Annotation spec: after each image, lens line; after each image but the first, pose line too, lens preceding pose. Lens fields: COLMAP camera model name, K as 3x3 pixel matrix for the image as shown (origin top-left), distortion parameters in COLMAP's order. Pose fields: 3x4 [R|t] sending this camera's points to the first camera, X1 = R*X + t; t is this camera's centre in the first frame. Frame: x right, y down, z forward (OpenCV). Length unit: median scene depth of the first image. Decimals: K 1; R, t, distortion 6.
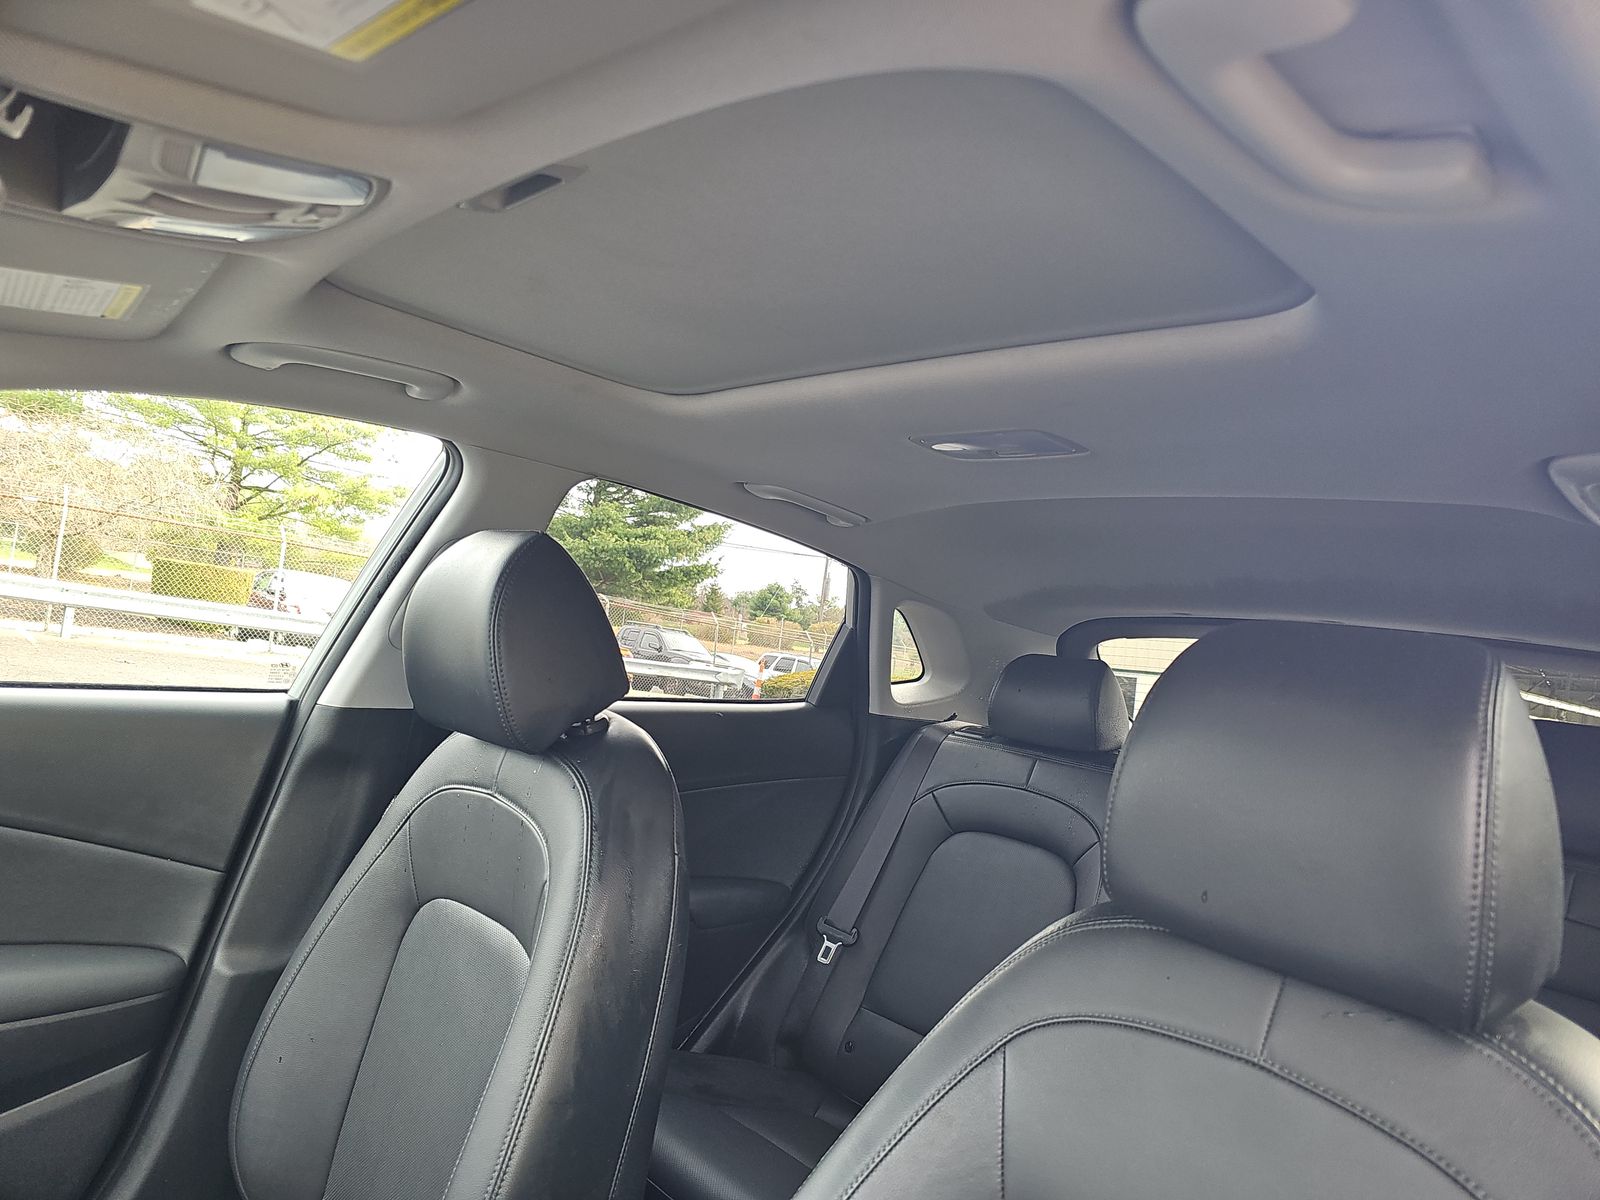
lens RADIAL K [[1047.5, 0, 800.3], [0, 1047.5, 594.0], [0, 0, 1]] dist [0.003189, -0.002286]
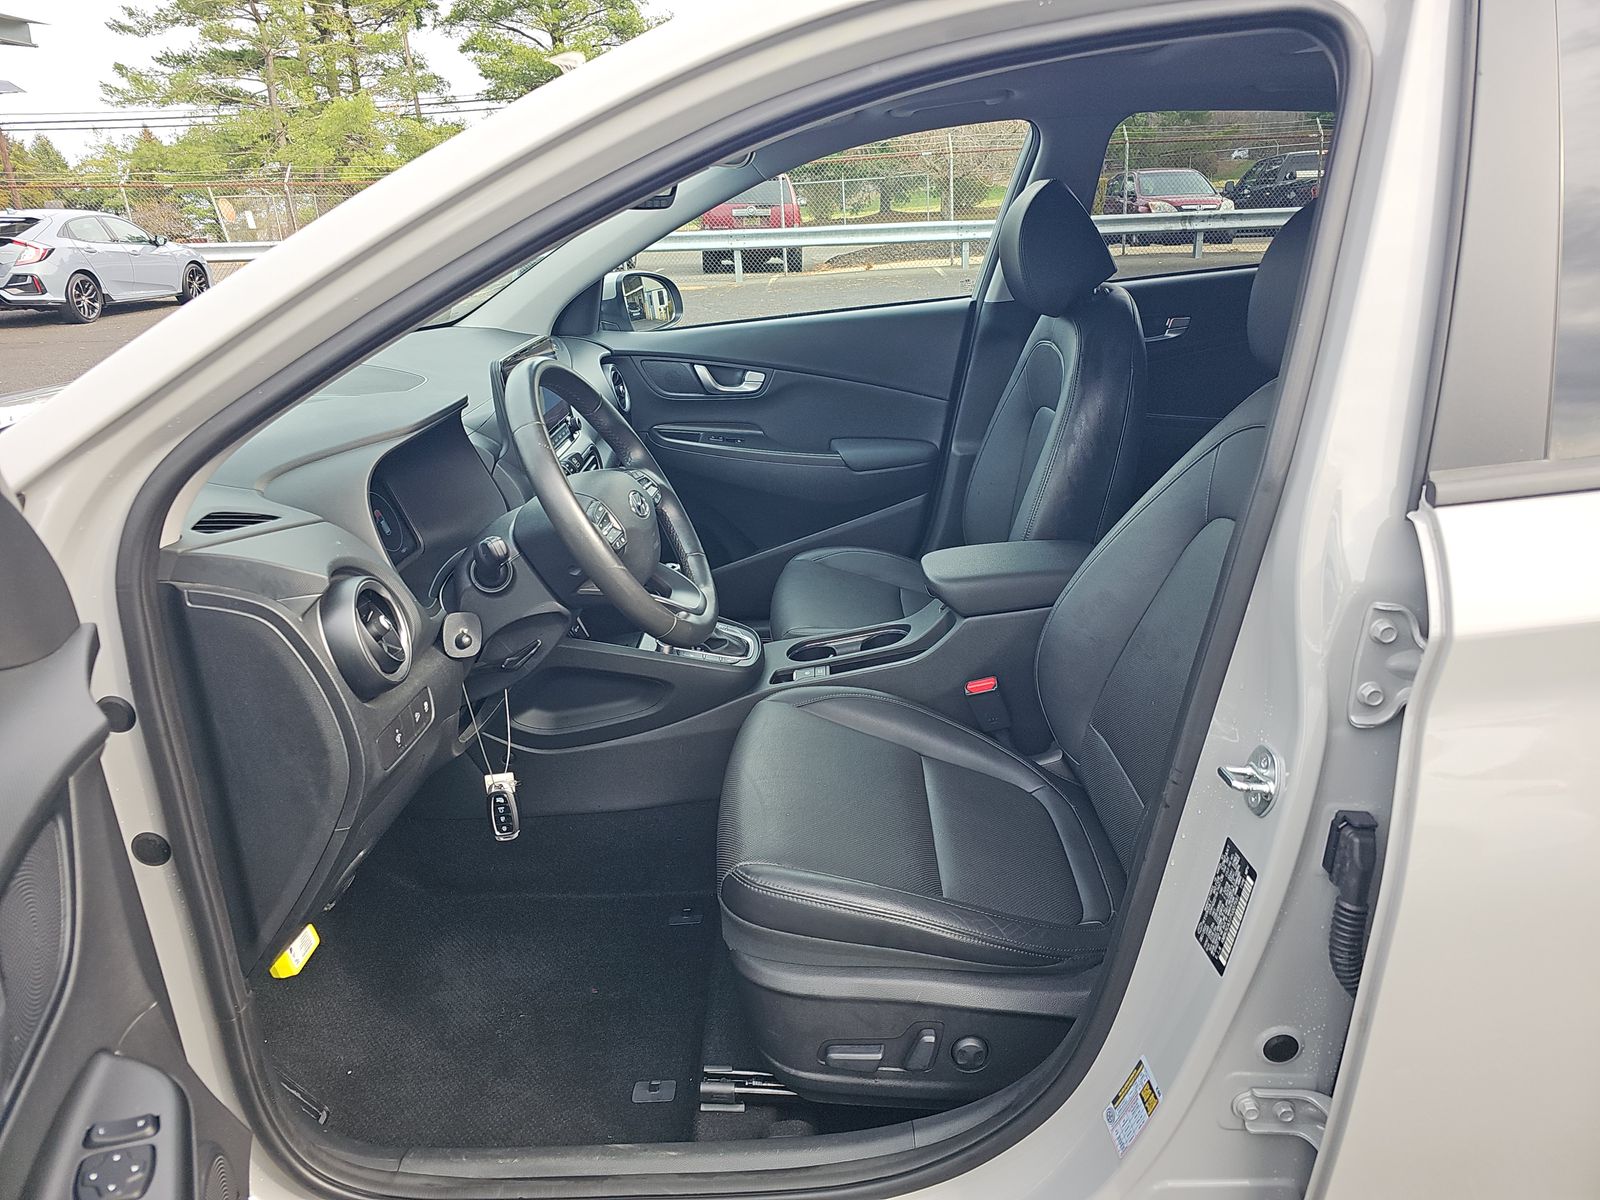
lens RADIAL K [[1047.5, 0, 802.4], [0, 1047.5, 595.3], [0, 0, 1]] dist [0.003189, -0.002286]
pose [[0.703042, 0.077244, -0.706941, 0.579254], [0.195184, 0.934949, 0.296265, -0.008497], [0.683839, -0.346270, 0.642232, -0.459413]]
